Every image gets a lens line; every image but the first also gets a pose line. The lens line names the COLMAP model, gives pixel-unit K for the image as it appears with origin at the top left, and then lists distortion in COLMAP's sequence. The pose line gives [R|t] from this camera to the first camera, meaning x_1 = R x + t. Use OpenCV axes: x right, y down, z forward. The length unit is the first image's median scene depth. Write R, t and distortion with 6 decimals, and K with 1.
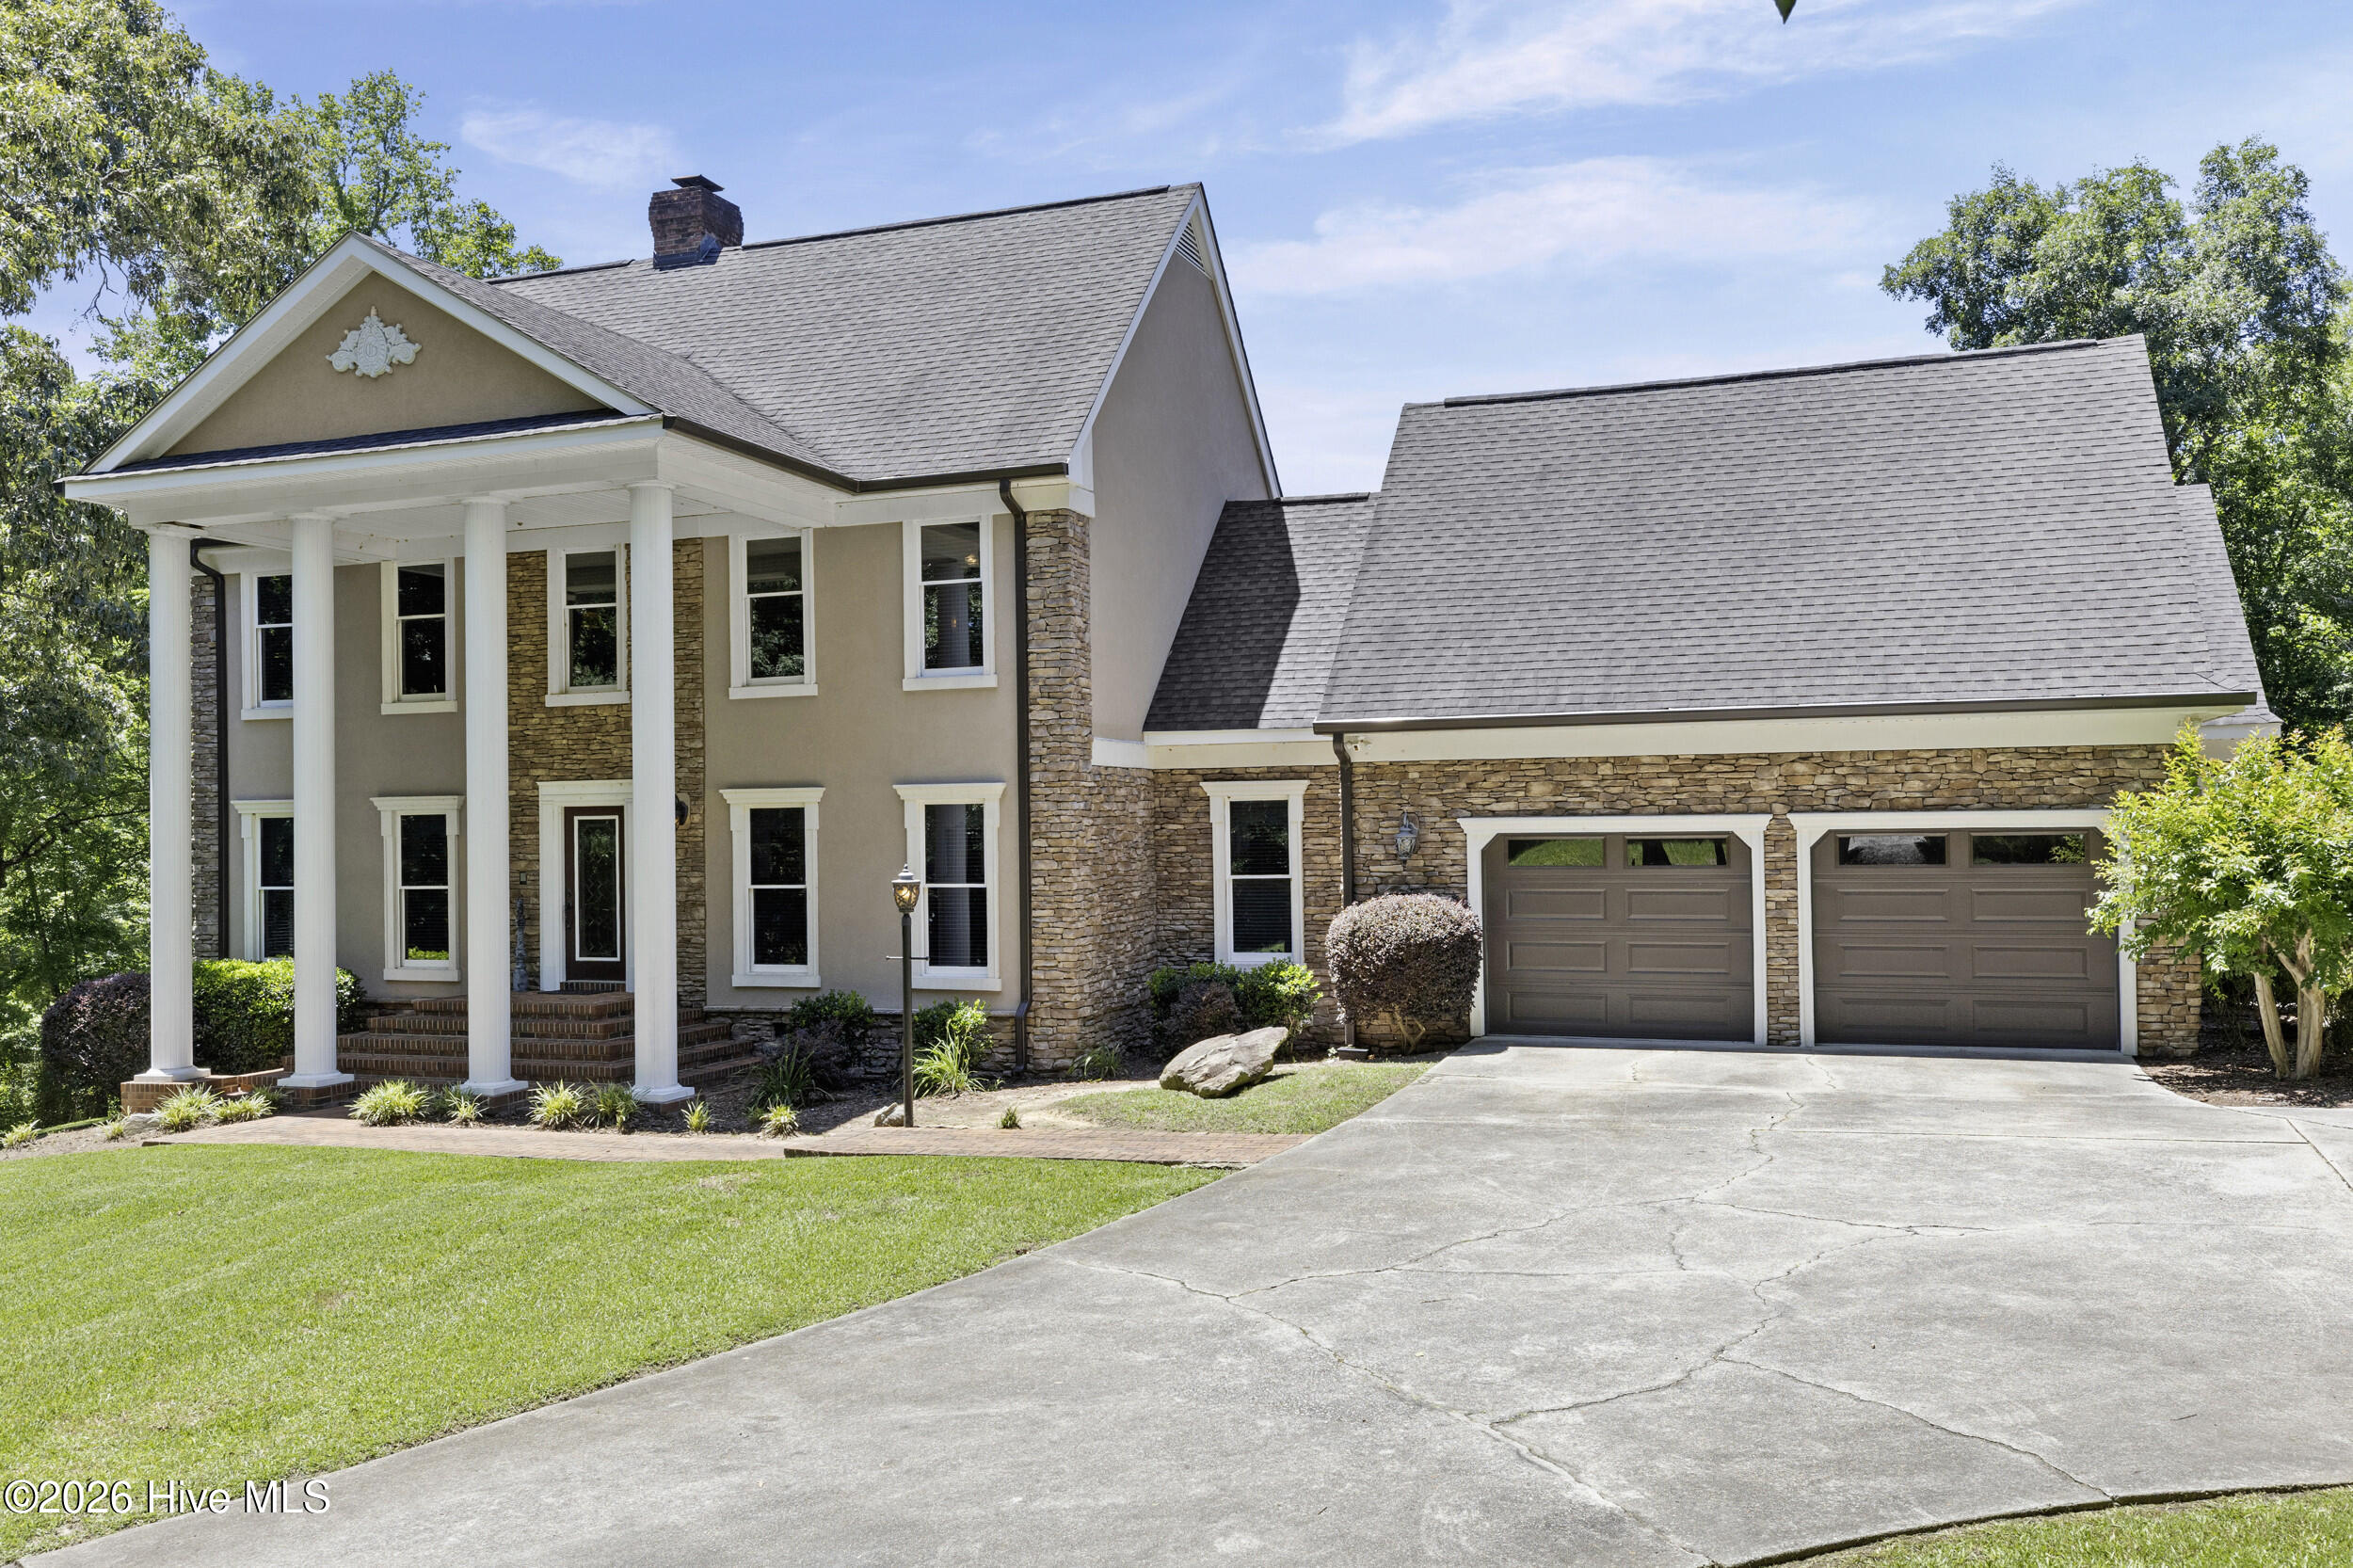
lens RADIAL K [[1917.0, 0, 1176.4], [0, 1917.0, 795.3], [0, 0, 1]] dist [0.003977, -0.007158]
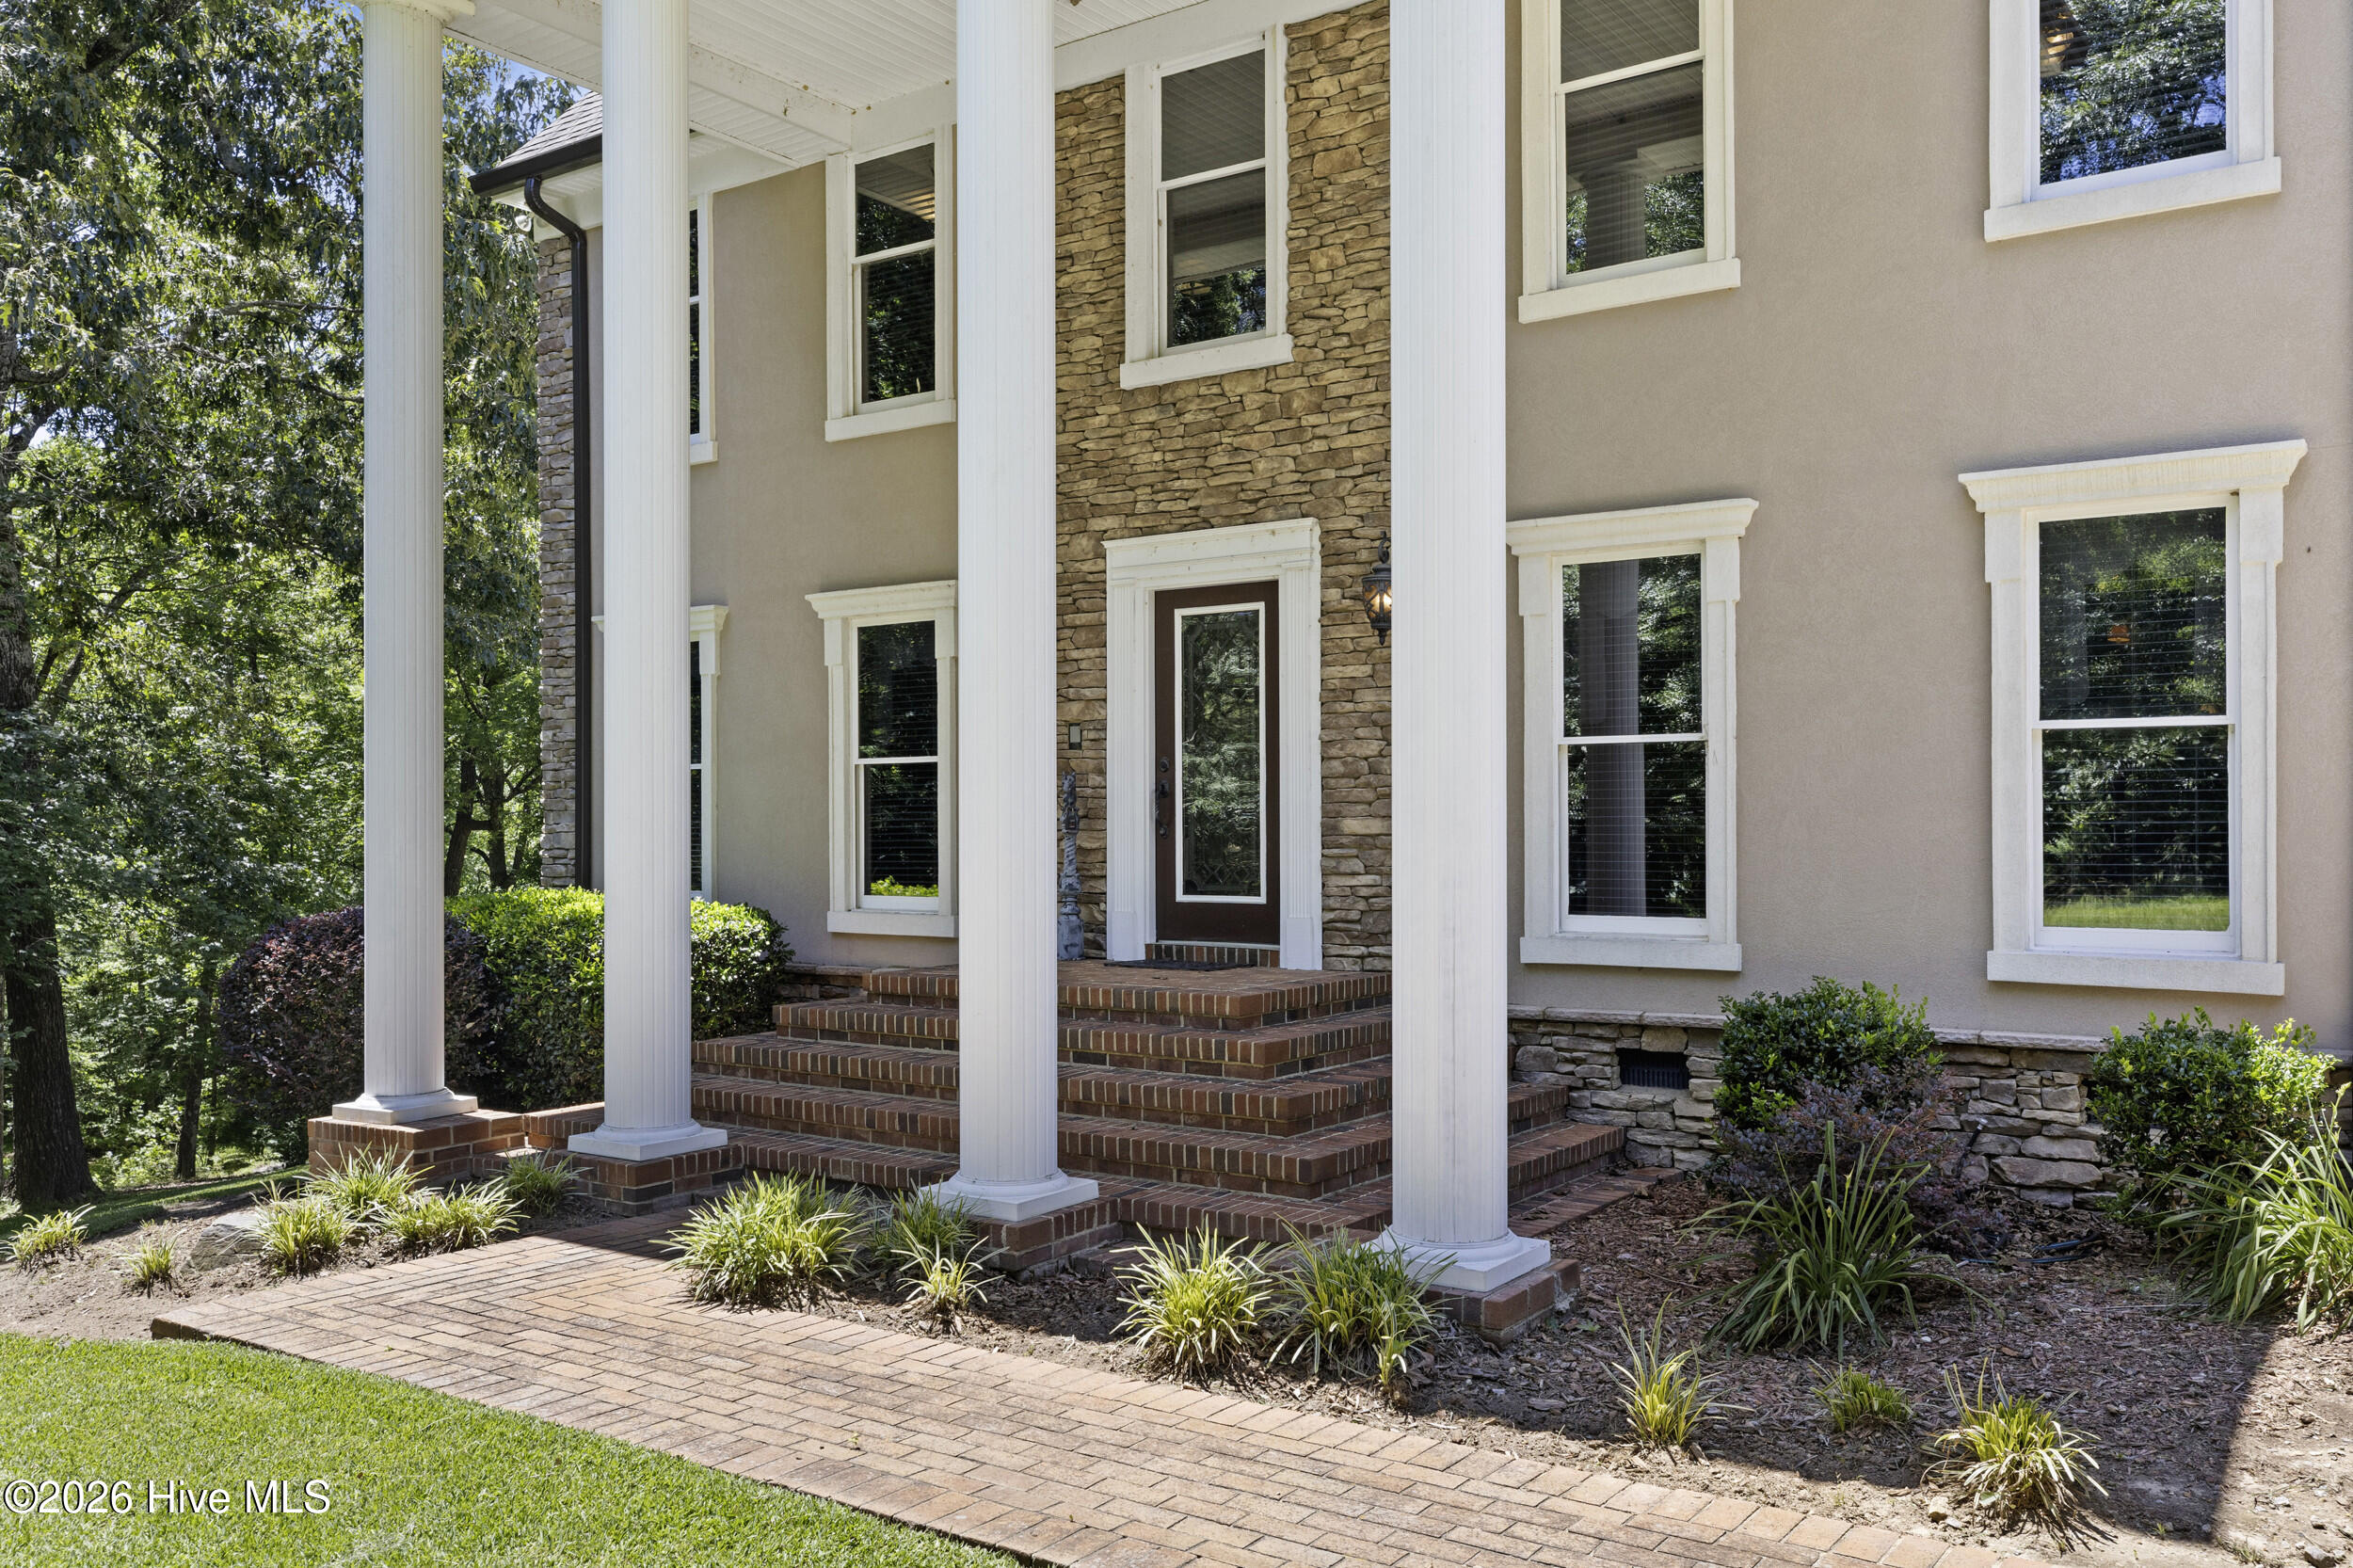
lens RADIAL K [[1917.0, 0, 1176.4], [0, 1917.0, 795.3], [0, 0, 1]] dist [0.003977, -0.007158]
pose [[0.966138, 0.007604, -0.257912, -0.196966], [-0.005855, 0.999954, 0.007547, 0.058454], [0.257958, -0.005782, 0.966139, 0.553862]]
